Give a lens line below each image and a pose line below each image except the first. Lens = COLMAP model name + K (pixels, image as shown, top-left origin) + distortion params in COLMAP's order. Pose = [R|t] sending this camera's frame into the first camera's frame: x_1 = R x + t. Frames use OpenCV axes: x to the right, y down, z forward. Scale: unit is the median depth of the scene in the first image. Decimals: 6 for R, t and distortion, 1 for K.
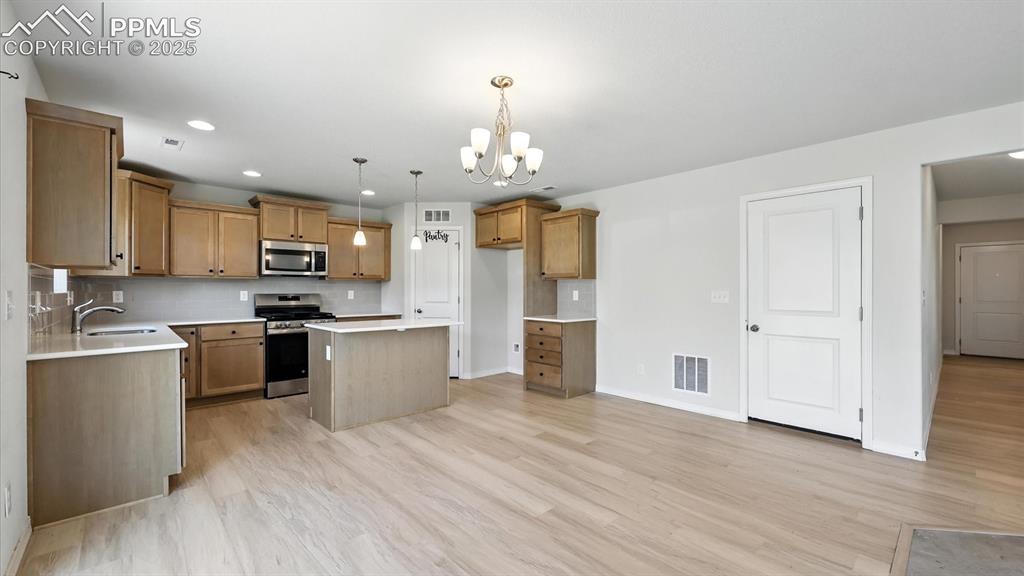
lens RADIAL K [[413.7, 0, 509.1], [0, 413.7, 289.5], [0, 0, 1]] dist [-0.001328, 0.000123]
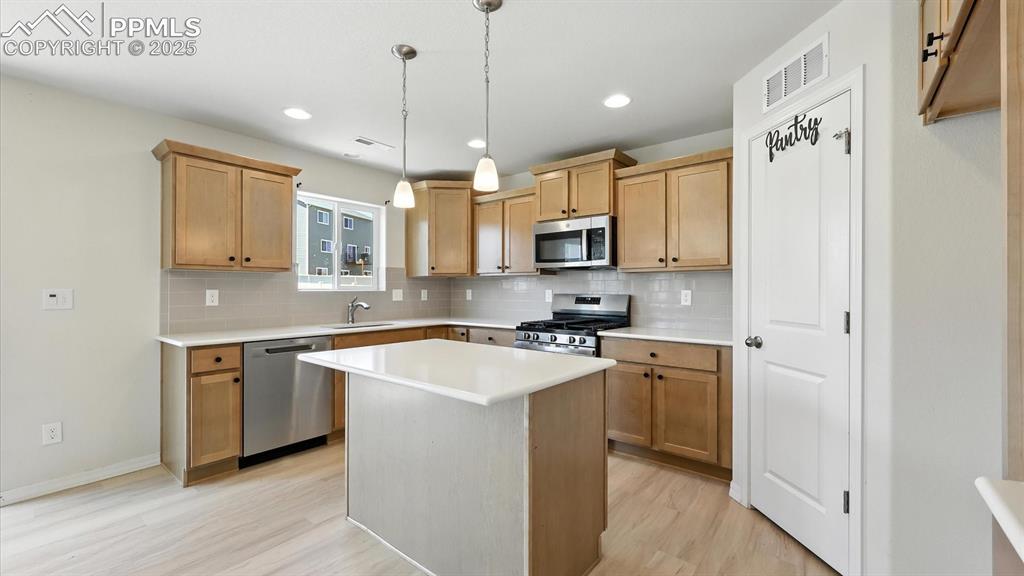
lens RADIAL K [[413.7, 0, 517.9], [0, 413.7, 287.6], [0, 0, 1]] dist [-0.001328, 0.000123]
pose [[0.146717, -0.001918, -0.989177, 0.169670], [-0.000181, 0.999998, -0.001966, 0.000561], [0.989179, 0.000467, 0.146716, 0.891849]]
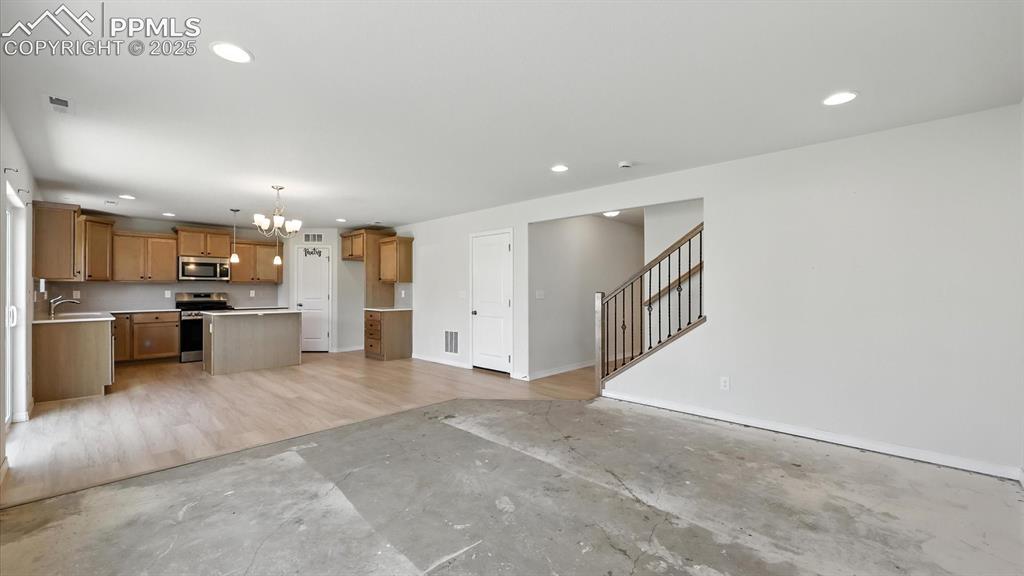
lens RADIAL K [[413.7, 0, 509.4], [0, 413.7, 287.6], [0, 0, 1]] dist [-0.001328, 0.000123]
pose [[0.998600, -0.000070, 0.052895, 0.523862], [0.000288, 0.999992, -0.004109, -0.001392], [-0.052895, 0.004119, 0.998592, -0.560382]]
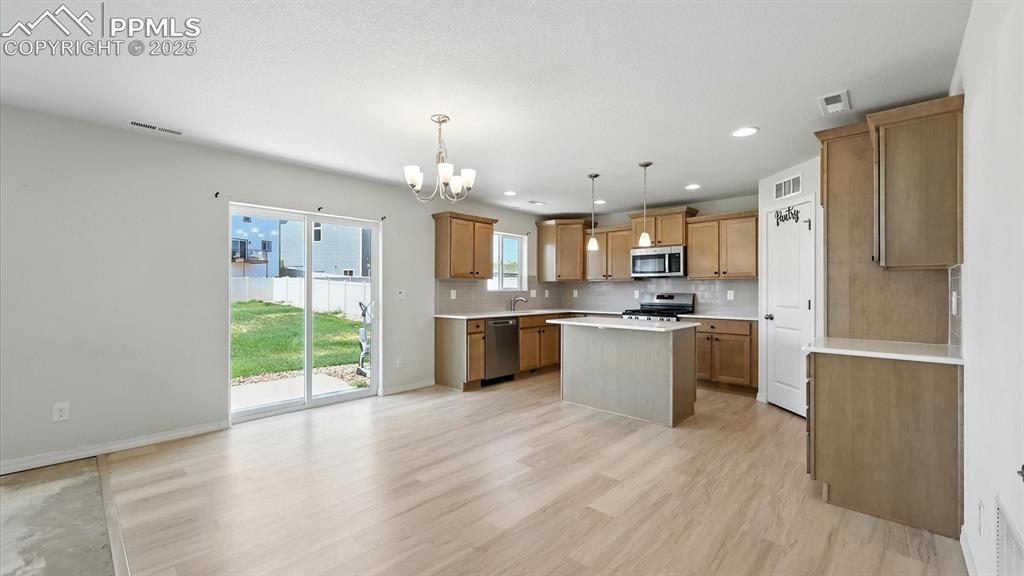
lens RADIAL K [[413.7, 0, 515.6], [0, 413.7, 286.6], [0, 0, 1]] dist [-0.001328, 0.000123]
pose [[0.078463, -0.006637, -0.996895, 0.628468], [-0.002603, 0.999973, -0.006862, 0.001688], [0.996914, 0.003134, 0.078444, 0.583982]]
